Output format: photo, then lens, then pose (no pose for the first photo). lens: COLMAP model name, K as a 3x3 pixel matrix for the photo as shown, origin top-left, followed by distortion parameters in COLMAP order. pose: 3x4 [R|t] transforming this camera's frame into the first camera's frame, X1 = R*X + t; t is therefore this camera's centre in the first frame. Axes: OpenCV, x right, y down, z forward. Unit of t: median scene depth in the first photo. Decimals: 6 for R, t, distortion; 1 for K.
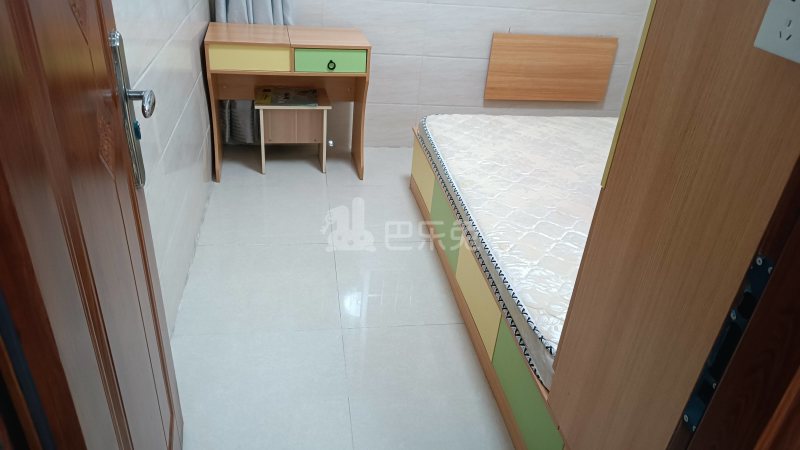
lens RADIAL K [[590.6, 0, 400.0], [0, 590.6, 225.0], [0, 0, 1]] dist [0.055986, -0.042902]
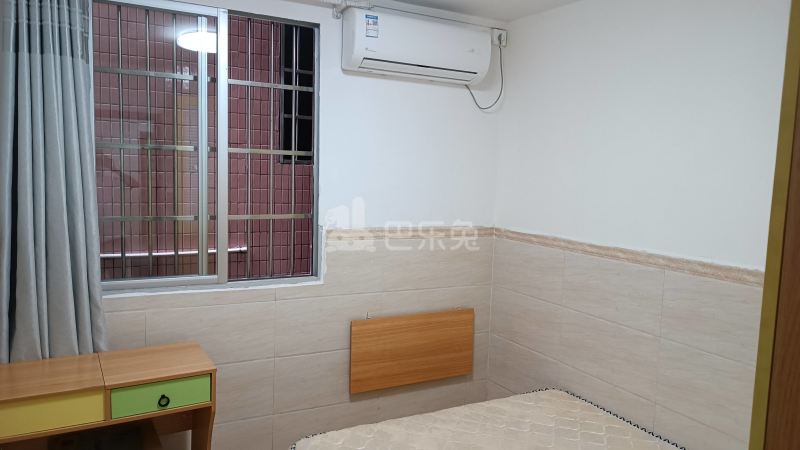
lens RADIAL K [[590.6, 0, 400.0], [0, 590.6, 225.0], [0, 0, 1]] dist [0.055986, -0.042902]
pose [[0.949519, -0.078508, 0.303727, -0.035327], [0.190955, 0.912796, -0.361026, -0.117926], [-0.248897, 0.400799, 0.881709, 0.127234]]
